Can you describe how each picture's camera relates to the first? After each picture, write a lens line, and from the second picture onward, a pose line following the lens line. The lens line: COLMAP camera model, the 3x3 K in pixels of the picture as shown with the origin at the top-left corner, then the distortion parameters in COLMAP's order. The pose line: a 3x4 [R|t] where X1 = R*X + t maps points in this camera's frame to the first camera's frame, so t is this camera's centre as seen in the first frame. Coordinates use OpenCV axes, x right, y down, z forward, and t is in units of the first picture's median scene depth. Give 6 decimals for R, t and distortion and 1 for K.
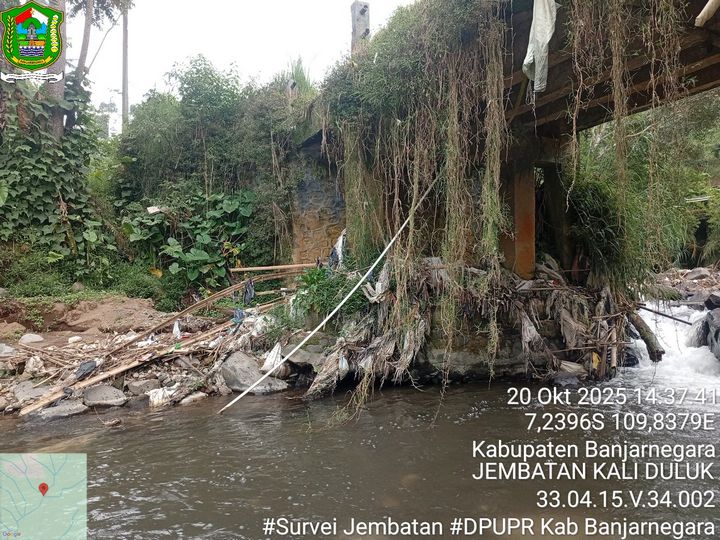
lens RADIAL K [[546.6, 0, 358.0], [0, 546.6, 271.1], [0, 0, 1]] dist [0.103970, -0.208610]
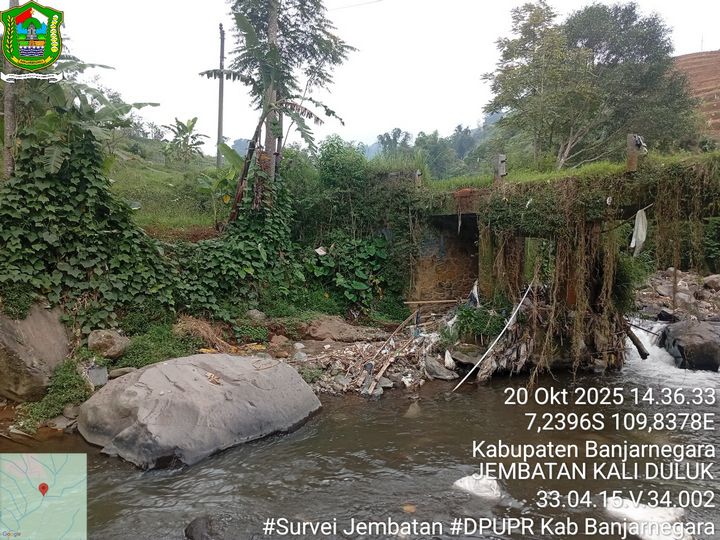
lens RADIAL K [[546.6, 0, 358.0], [0, 546.6, 271.1], [0, 0, 1]] dist [0.103970, -0.208610]
pose [[0.990639, 0.019079, 0.135171, -0.627515], [-0.028135, 0.997462, 0.065406, -0.212243], [-0.133580, -0.068597, 0.988661, -0.632990]]
